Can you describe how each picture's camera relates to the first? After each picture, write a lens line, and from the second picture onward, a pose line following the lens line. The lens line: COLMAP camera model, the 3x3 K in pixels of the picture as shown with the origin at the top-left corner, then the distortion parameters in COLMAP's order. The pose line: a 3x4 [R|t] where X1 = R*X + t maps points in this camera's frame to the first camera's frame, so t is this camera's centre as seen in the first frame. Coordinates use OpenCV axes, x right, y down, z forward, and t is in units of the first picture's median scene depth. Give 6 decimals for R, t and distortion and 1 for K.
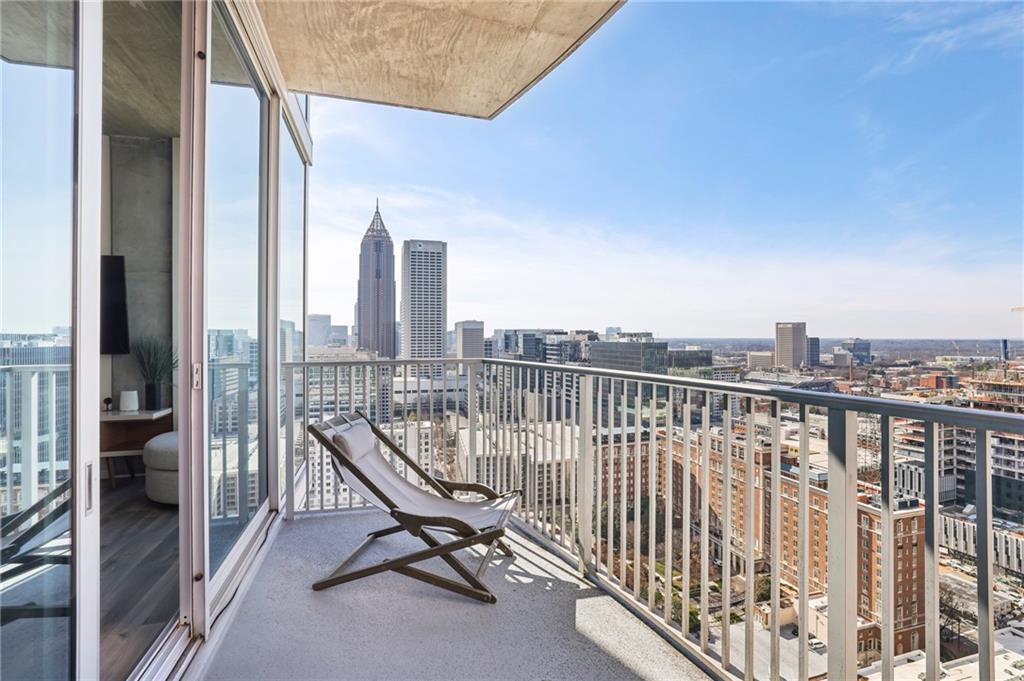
lens RADIAL K [[468.6, 0, 511.0], [0, 468.6, 334.1], [0, 0, 1]] dist [-0.043564, 0.019497]
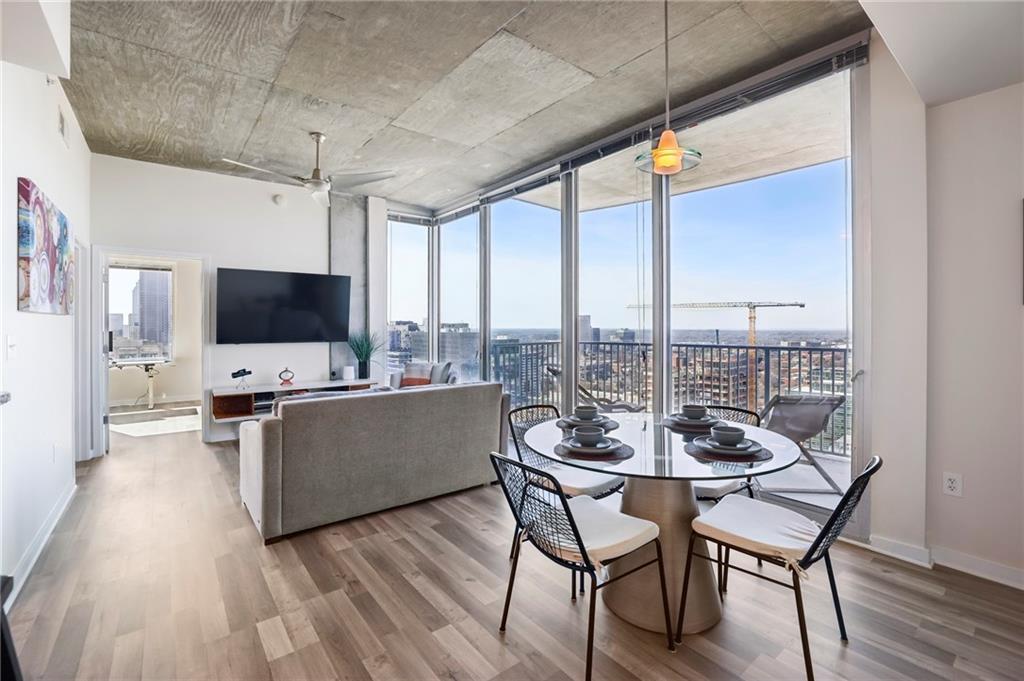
lens RADIAL K [[446.0, 0, 505.1], [0, 446.0, 325.3], [0, 0, 1]] dist [-0.029623, 0.000439]
pose [[0.927839, 0.003445, 0.372965, -0.346826], [-0.003967, 0.999992, 0.000631, -0.004744], [-0.372959, -0.002064, 0.927845, -0.202971]]
